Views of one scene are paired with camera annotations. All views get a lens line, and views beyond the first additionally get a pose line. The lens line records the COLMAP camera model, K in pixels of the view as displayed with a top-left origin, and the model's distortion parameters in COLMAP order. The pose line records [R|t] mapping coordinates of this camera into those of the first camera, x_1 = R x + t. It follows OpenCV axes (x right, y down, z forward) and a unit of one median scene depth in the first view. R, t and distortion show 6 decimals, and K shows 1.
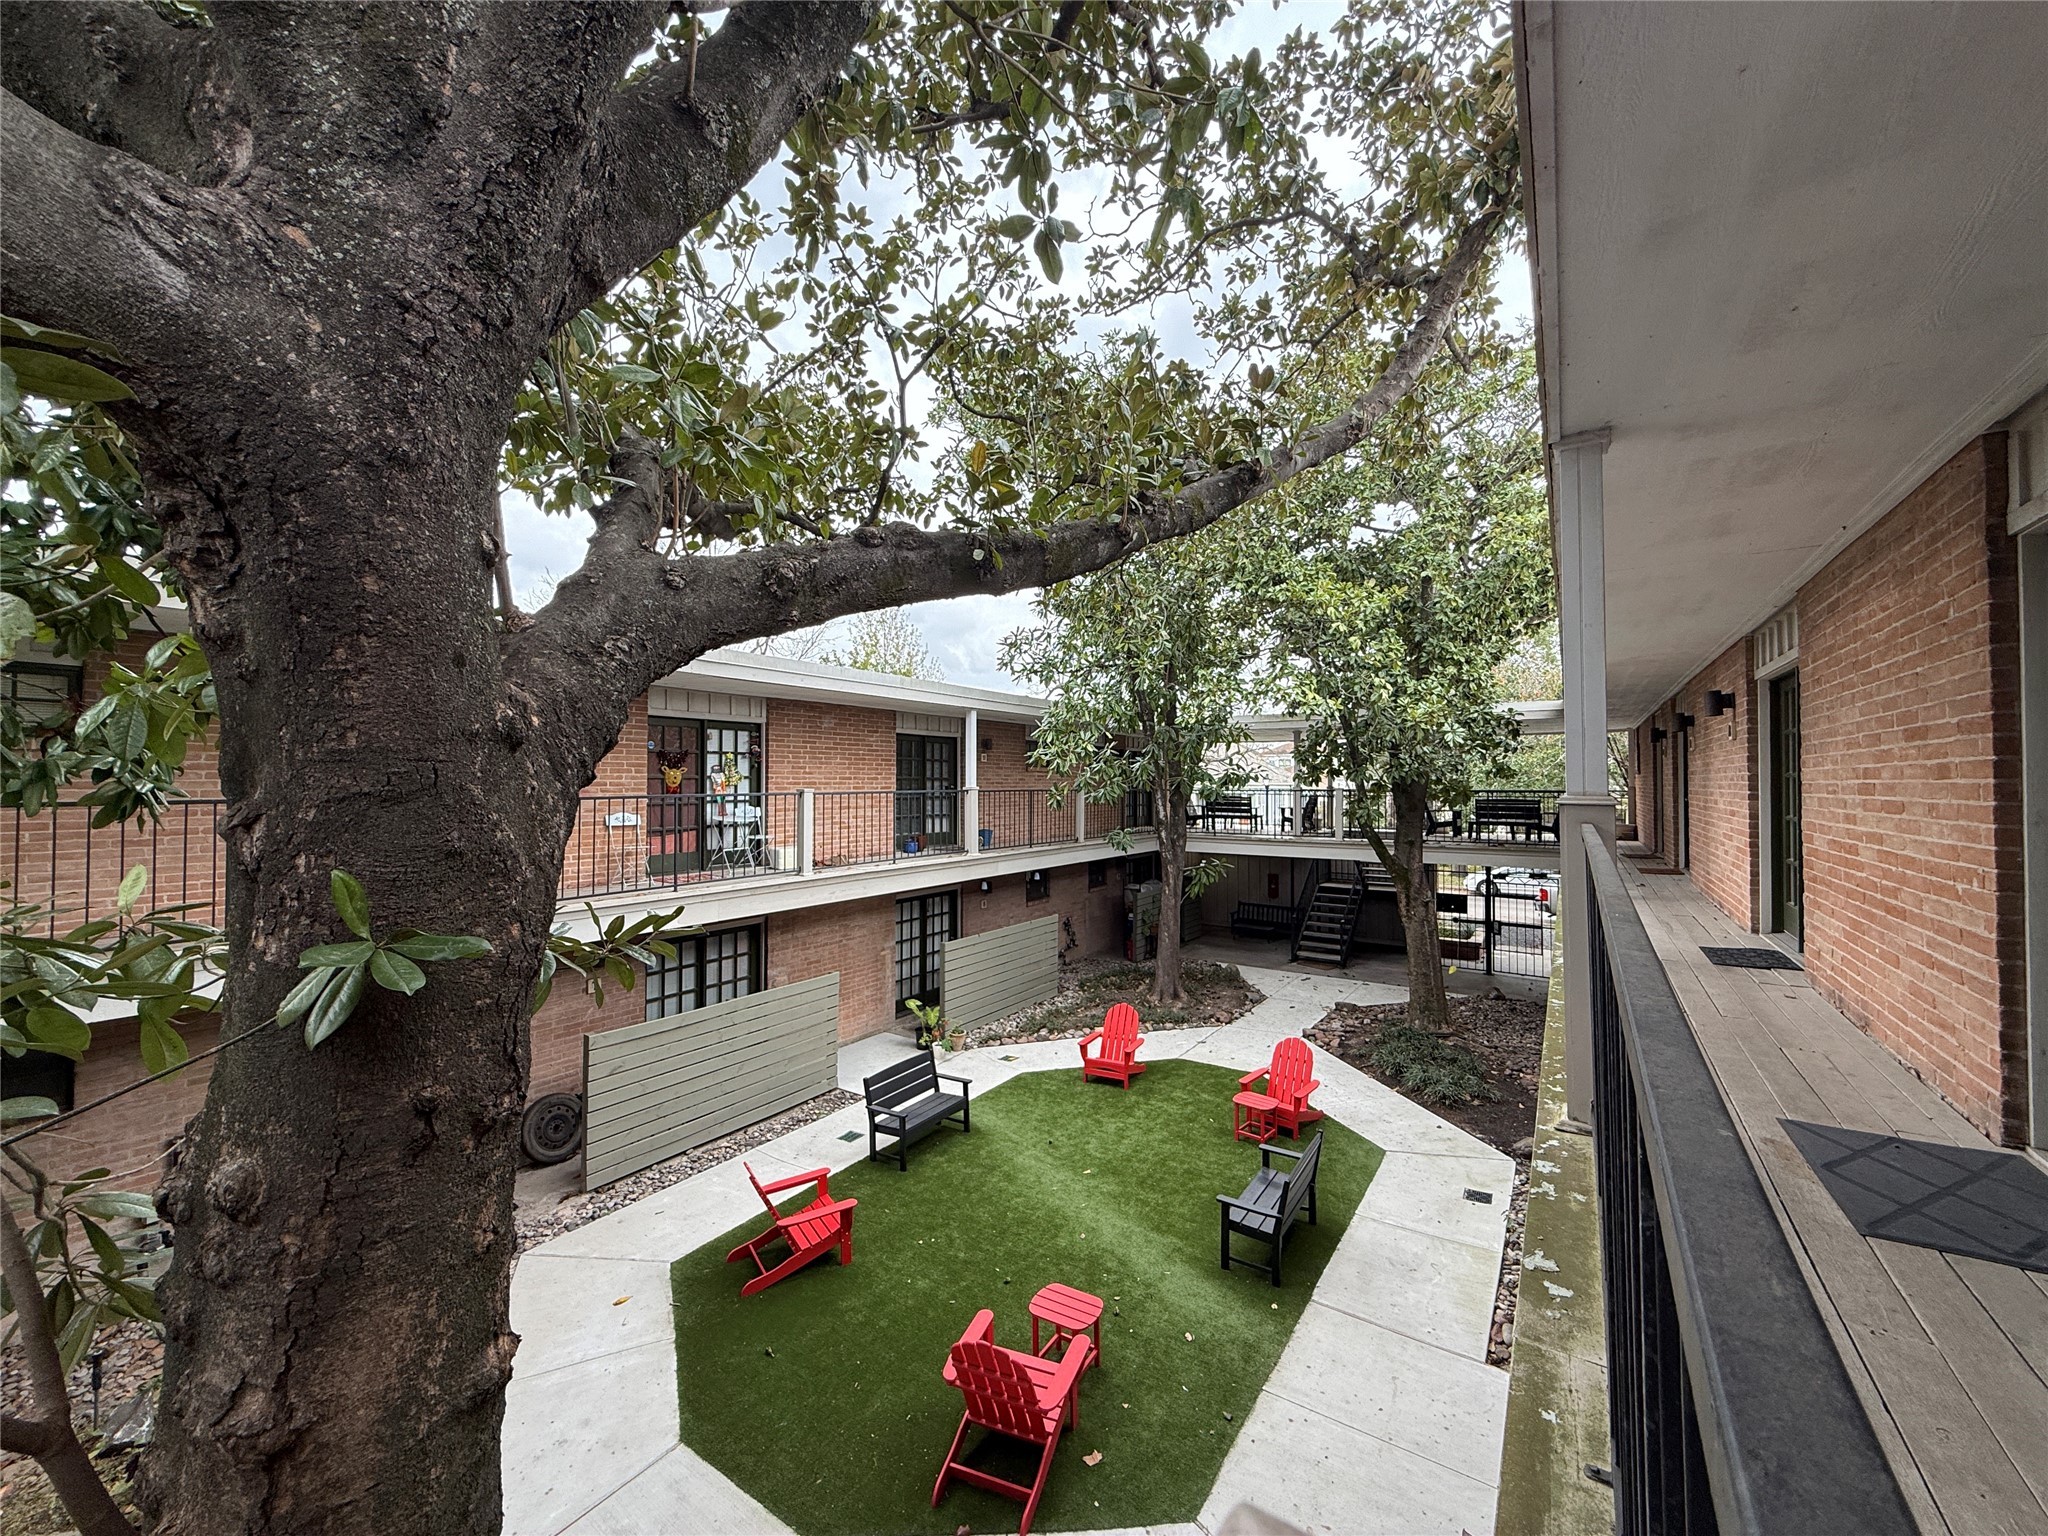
lens RADIAL K [[816.2, 0, 1015.5], [0, 816.2, 764.8], [0, 0, 1]] dist [0.000325, -0.000229]
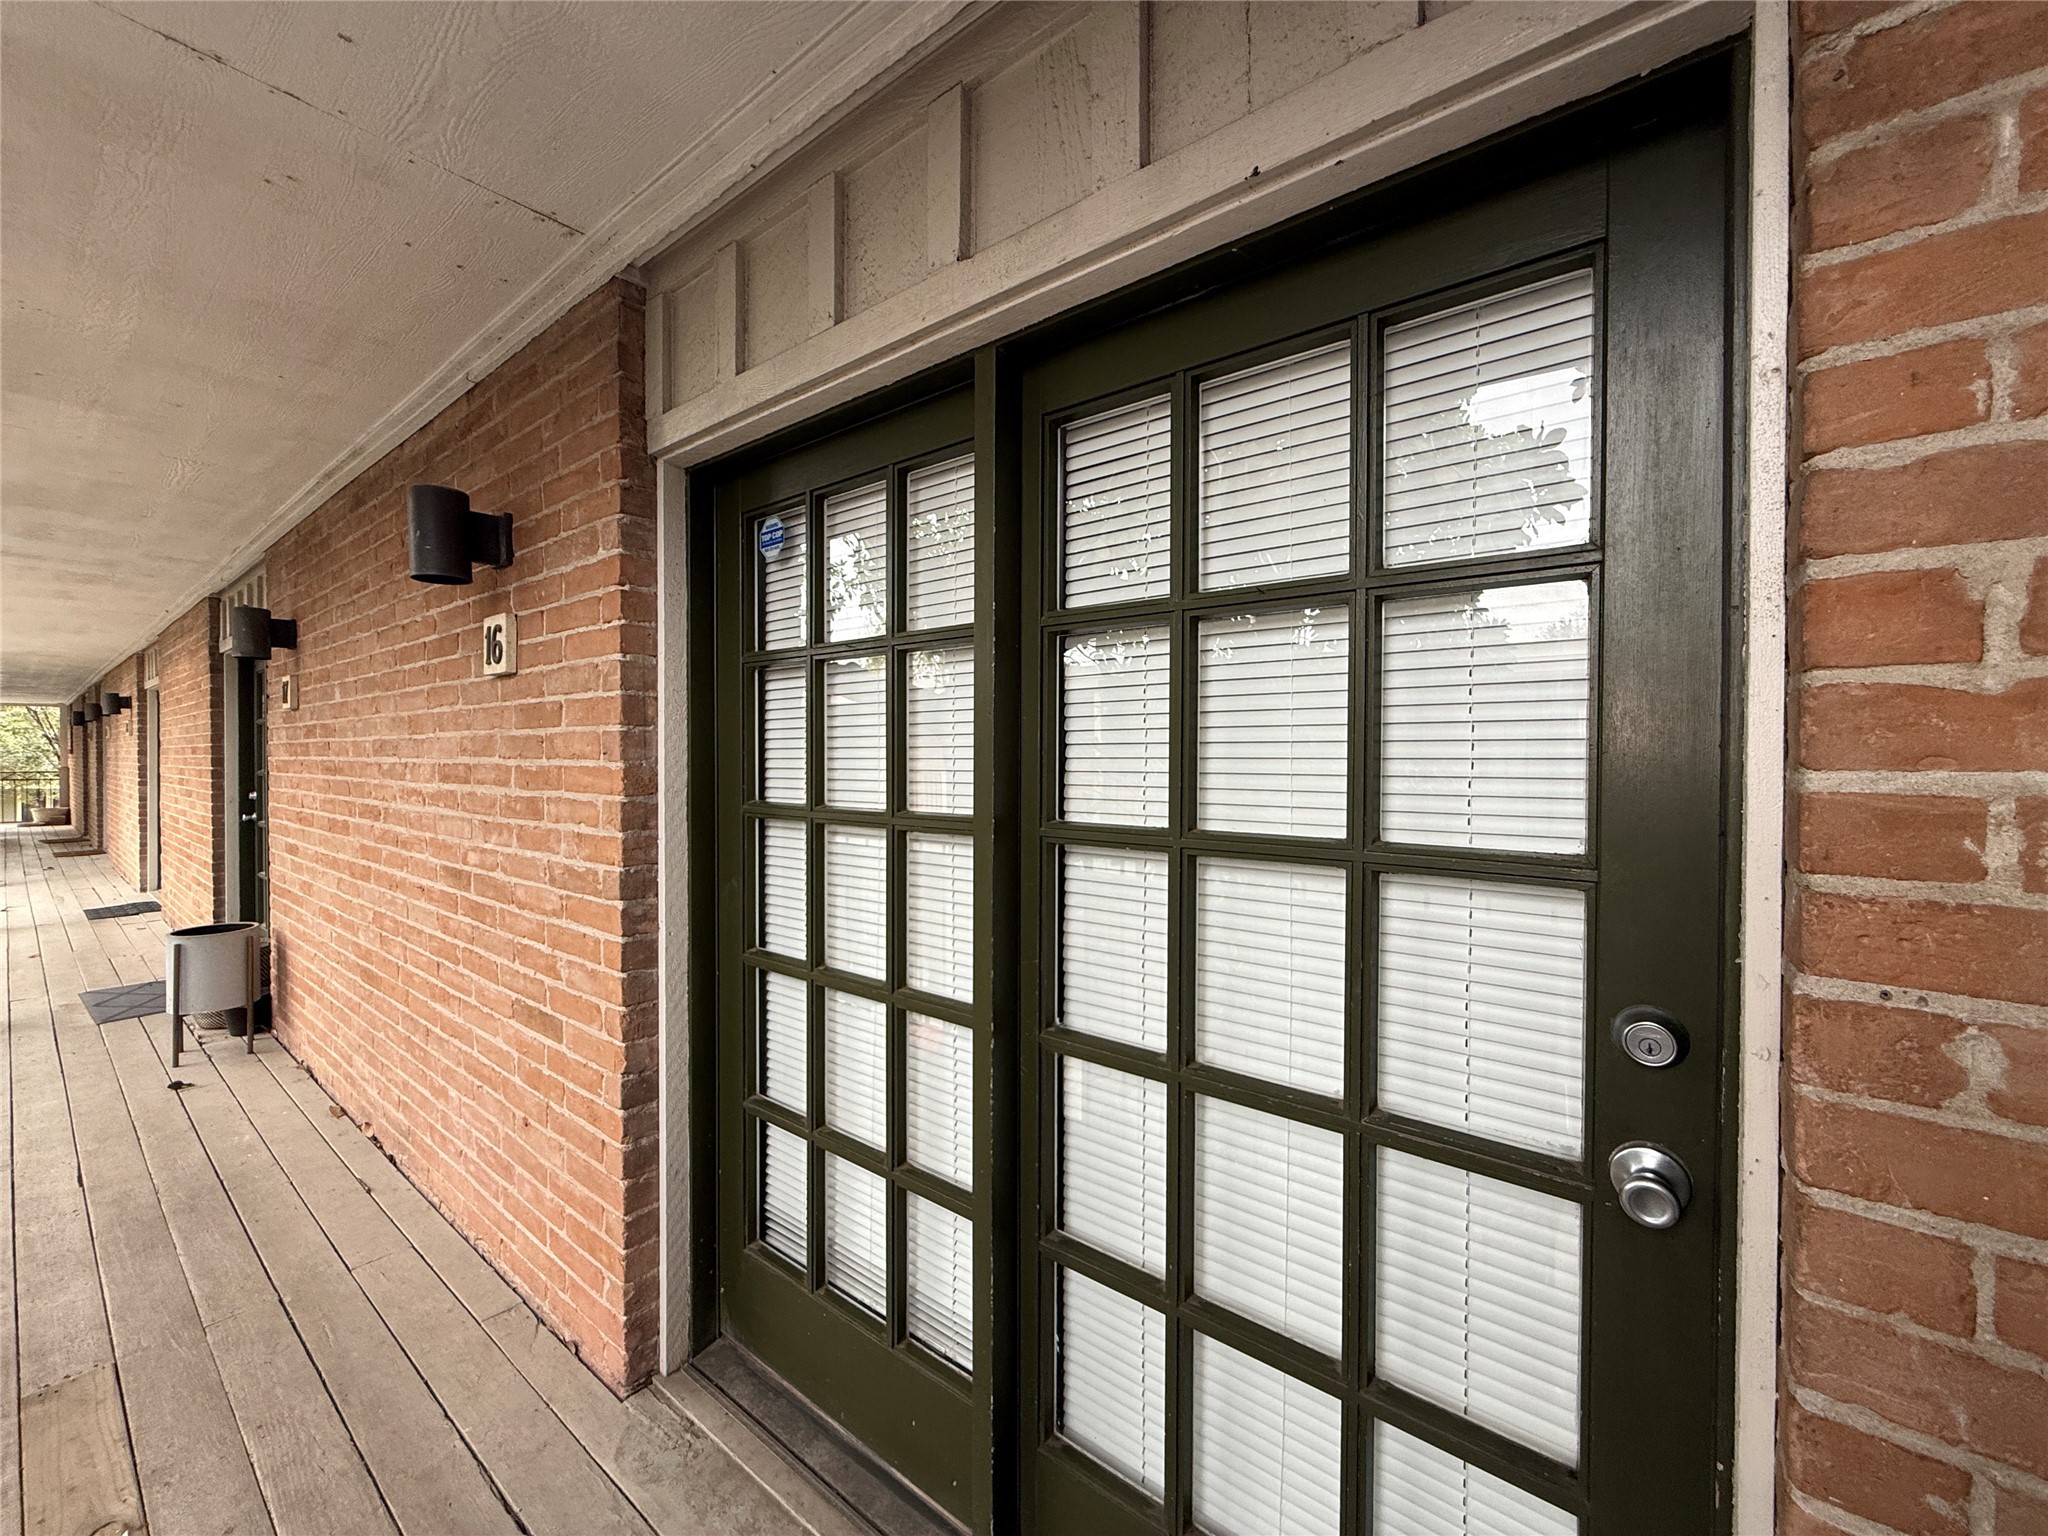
lens RADIAL K [[816.2, 0, 1015.5], [0, 816.2, 764.8], [0, 0, 1]] dist [0.000325, -0.000229]
pose [[0.082722, -0.010547, 0.996517, -0.164285], [-0.022967, 0.999658, 0.012487, -0.025099], [-0.996308, -0.023920, 0.082451, -0.310324]]
